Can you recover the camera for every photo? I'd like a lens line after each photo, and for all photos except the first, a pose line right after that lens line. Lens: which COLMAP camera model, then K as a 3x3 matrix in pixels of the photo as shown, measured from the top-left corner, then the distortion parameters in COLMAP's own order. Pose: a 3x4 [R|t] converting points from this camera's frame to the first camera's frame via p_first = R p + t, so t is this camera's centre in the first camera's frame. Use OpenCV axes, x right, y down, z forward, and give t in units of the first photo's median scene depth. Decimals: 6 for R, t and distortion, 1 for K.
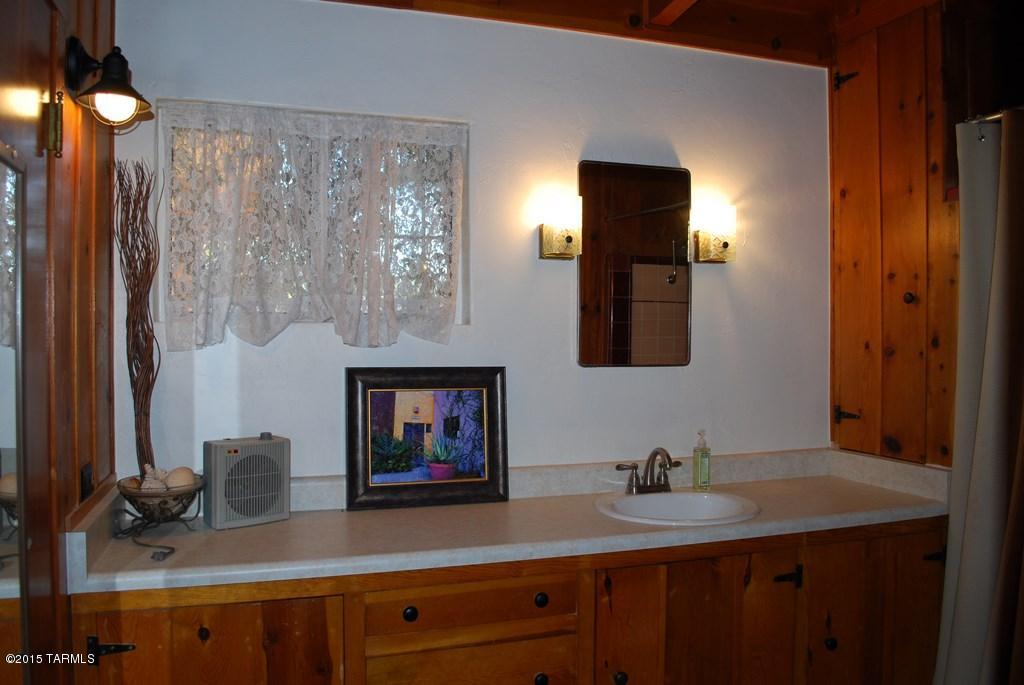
lens RADIAL K [[824.3, 0, 512.4], [0, 824.3, 344.7], [0, 0, 1]] dist [-0.104852, 0.028231]
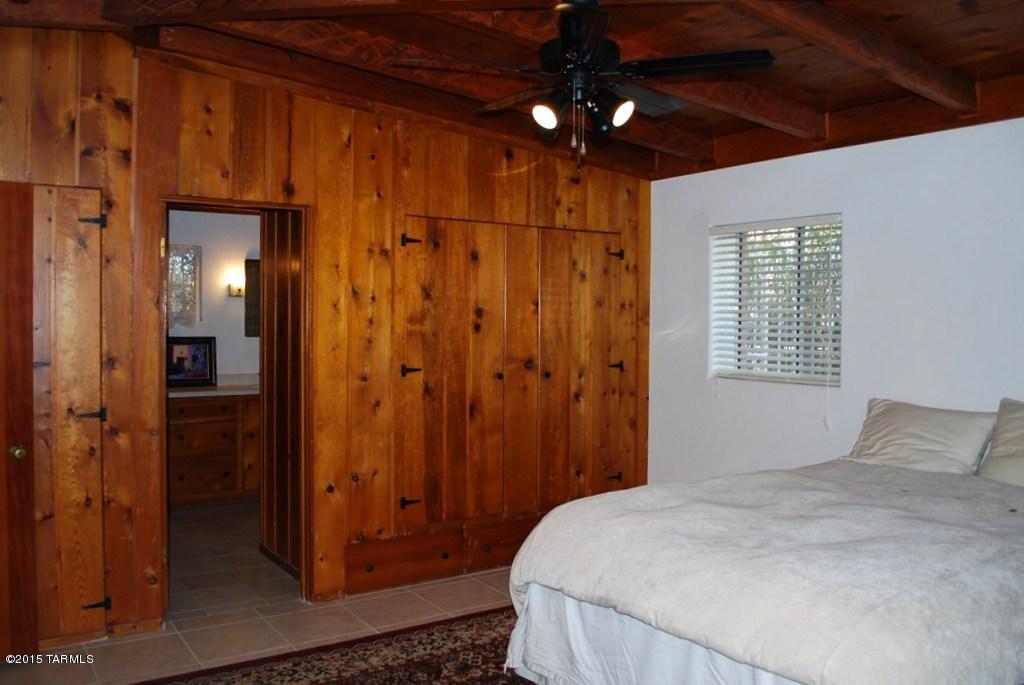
lens RADIAL K [[824.3, 0, 514.7], [0, 824.3, 339.4], [0, 0, 1]] dist [-0.104852, 0.028231]
pose [[0.955138, 0.001158, 0.296158, 0.115551], [-0.006176, 0.999853, 0.016007, -0.011405], [-0.296096, -0.017117, 0.955005, -1.529381]]
